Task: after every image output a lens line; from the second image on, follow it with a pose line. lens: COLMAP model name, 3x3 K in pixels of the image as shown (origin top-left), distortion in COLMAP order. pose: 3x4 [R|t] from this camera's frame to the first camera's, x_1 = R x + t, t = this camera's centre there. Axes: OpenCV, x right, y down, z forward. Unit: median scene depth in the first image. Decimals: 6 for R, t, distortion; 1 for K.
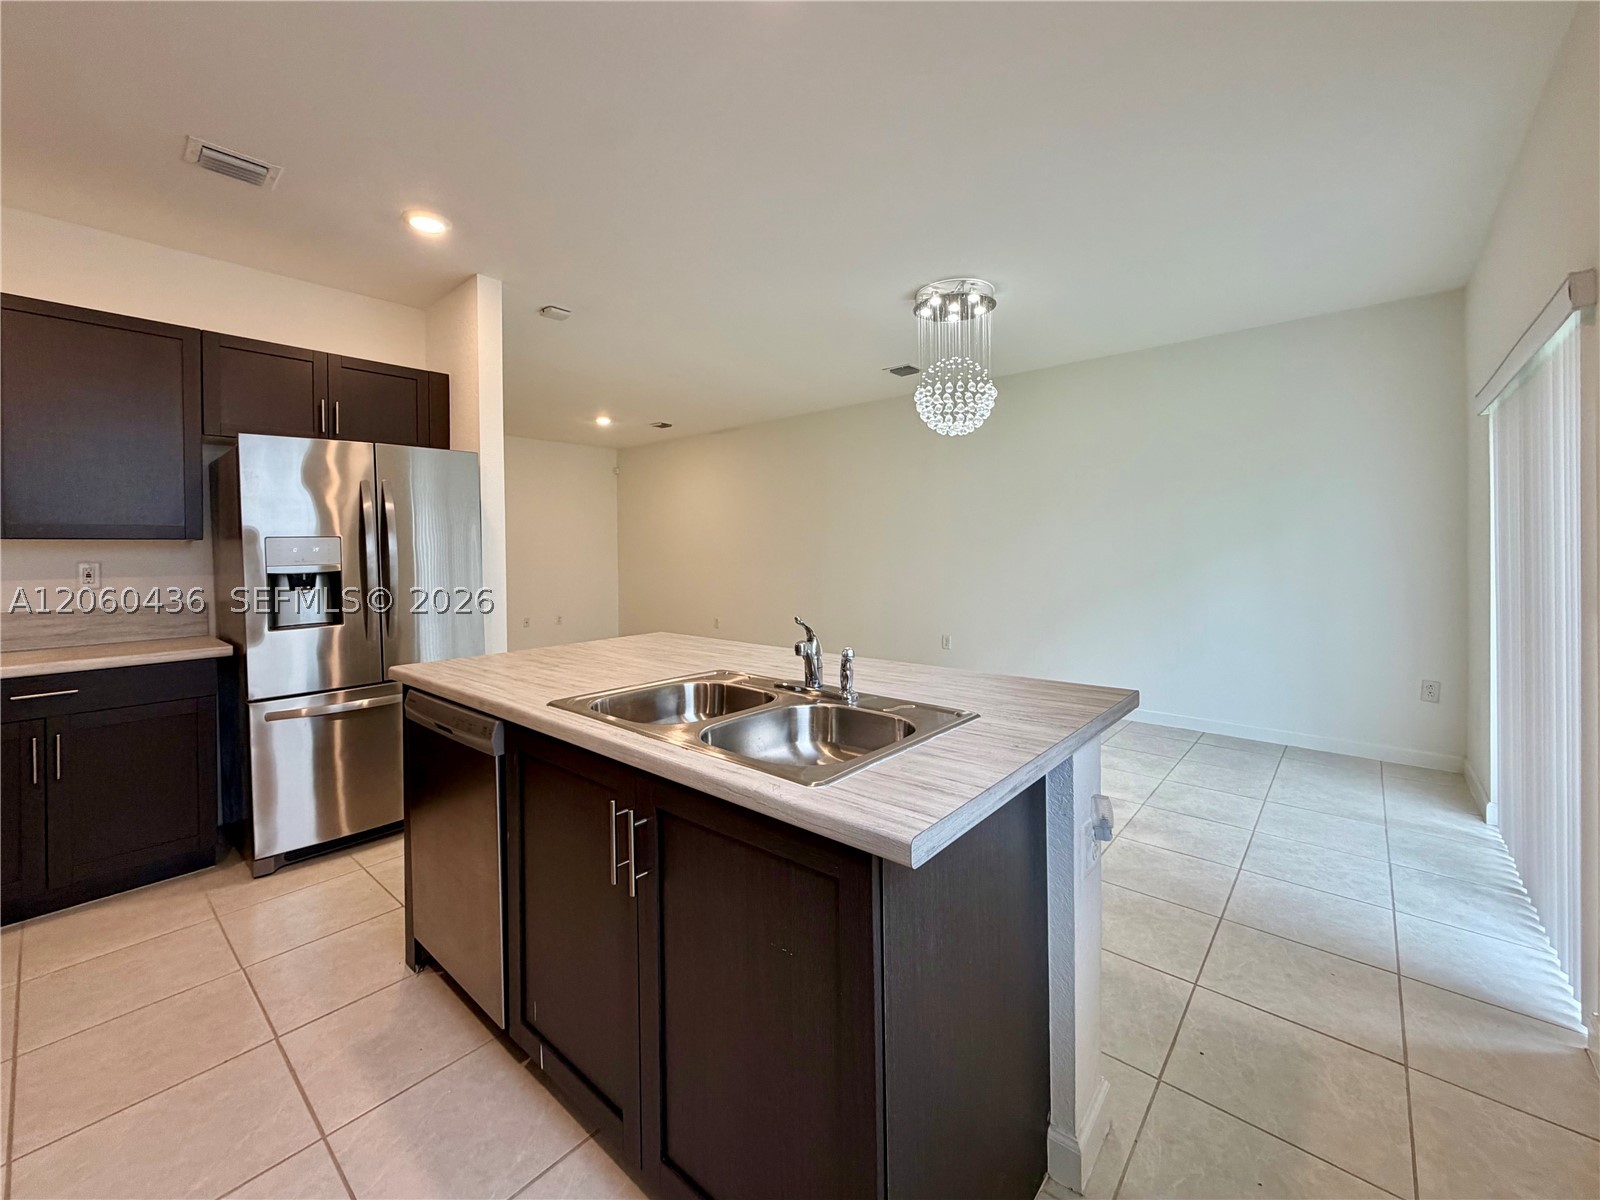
lens RADIAL K [[660.4, 0, 801.6], [0, 660.4, 554.8], [0, 0, 1]] dist [-0.001021, -0.000442]
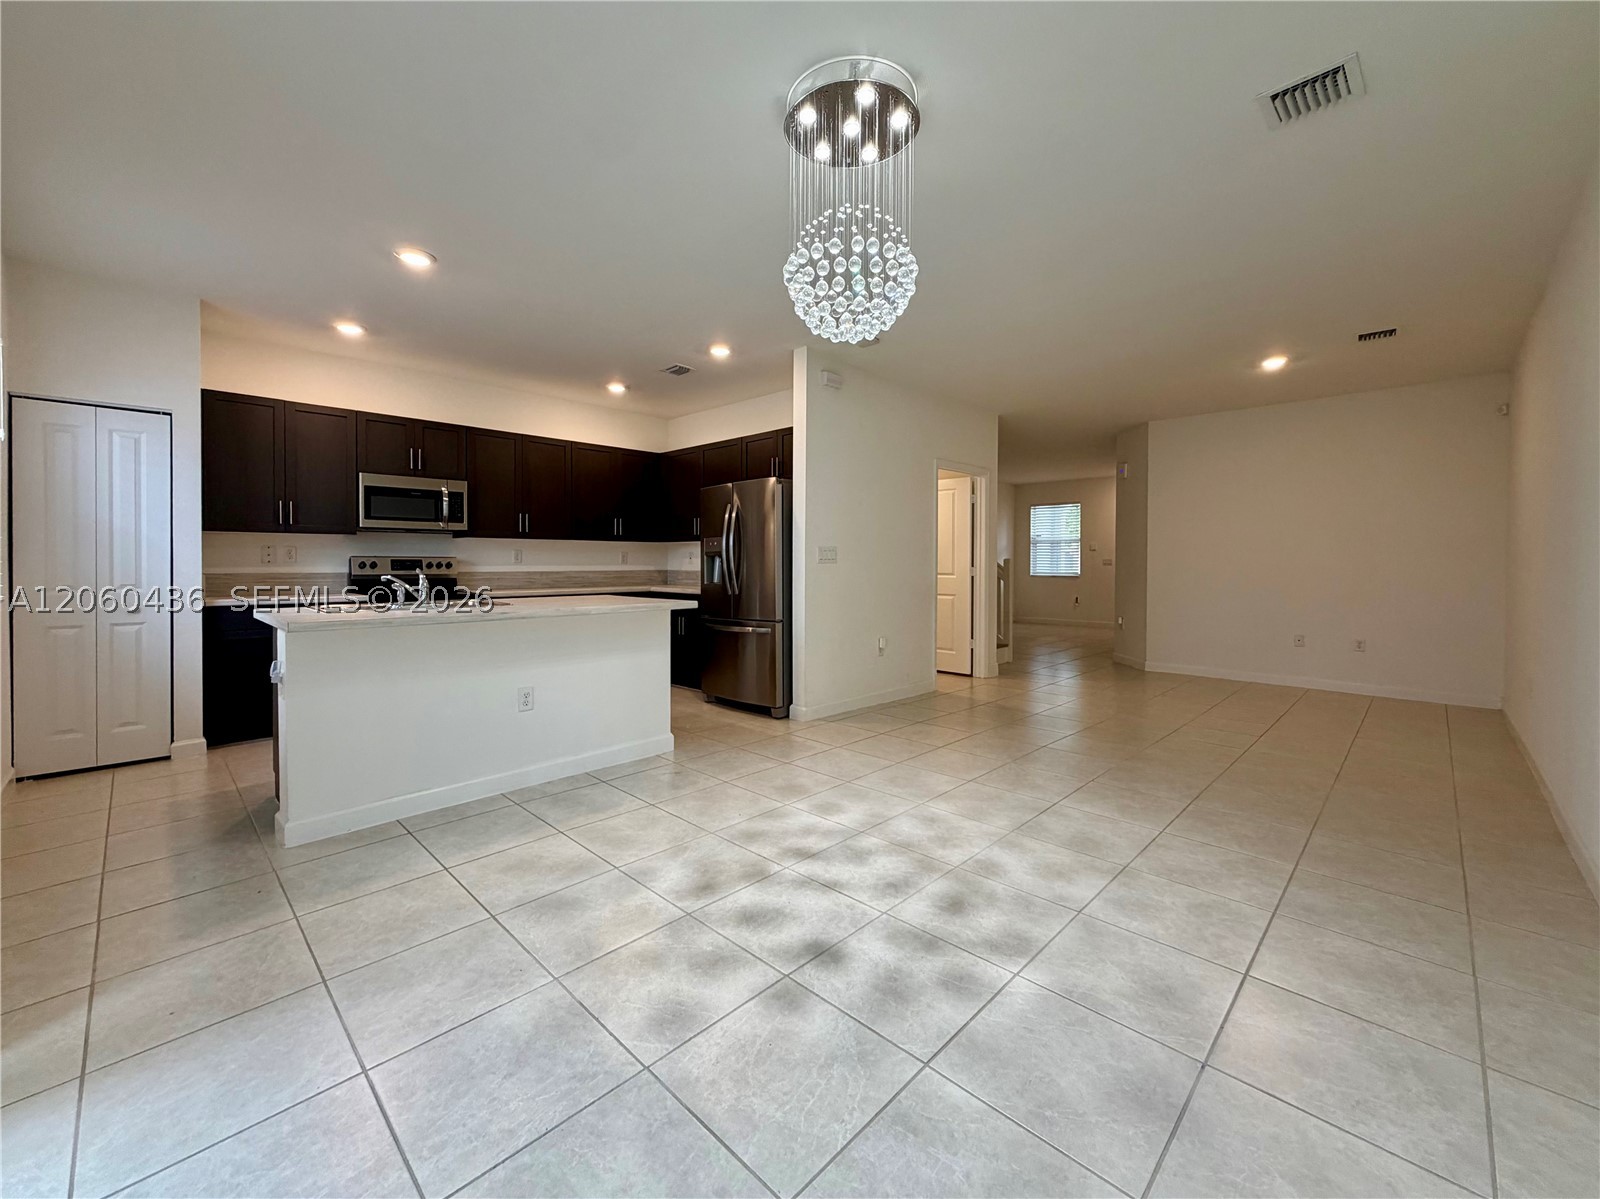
lens RADIAL K [[660.4, 0, 786.5], [0, 660.4, 567.7], [0, 0, 1]] dist [-0.001021, -0.000442]
pose [[-0.087917, 0.018669, -0.995953, 0.840630], [-0.010764, 0.999748, 0.019690, 0.018706], [0.996070, 0.012451, -0.087694, 0.993568]]
